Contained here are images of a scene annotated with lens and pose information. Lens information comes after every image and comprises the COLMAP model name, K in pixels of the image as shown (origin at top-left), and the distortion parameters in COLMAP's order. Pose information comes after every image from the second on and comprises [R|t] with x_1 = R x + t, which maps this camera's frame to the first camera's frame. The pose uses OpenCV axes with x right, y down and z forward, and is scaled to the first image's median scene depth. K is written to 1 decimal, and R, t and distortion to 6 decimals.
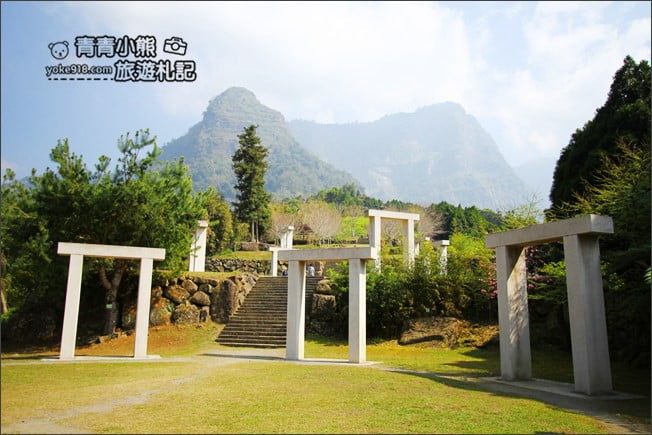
lens RADIAL K [[520.8, 0, 324.6], [0, 520.8, 211.3], [0, 0, 1]] dist [0.010083, -0.004140]
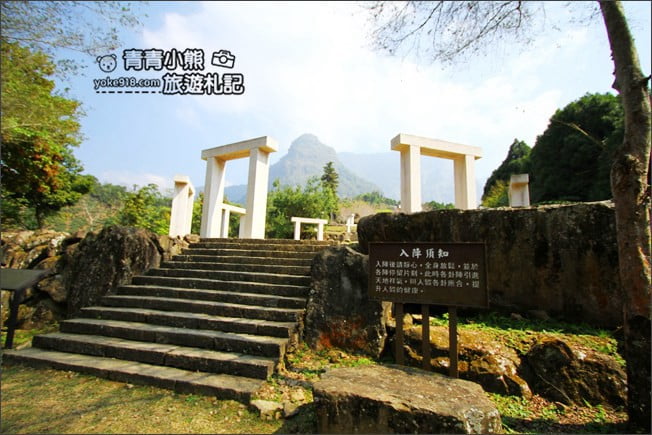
lens RADIAL K [[336.4, 0, 315.0], [0, 336.4, 213.8], [0, 0, 1]] dist [-0.005592, -0.000239]
pose [[0.993539, -0.000352, -0.113490, -0.123536], [0.002625, 0.999799, 0.019879, 0.003529], [0.113460, -0.020048, 0.993340, -0.534509]]
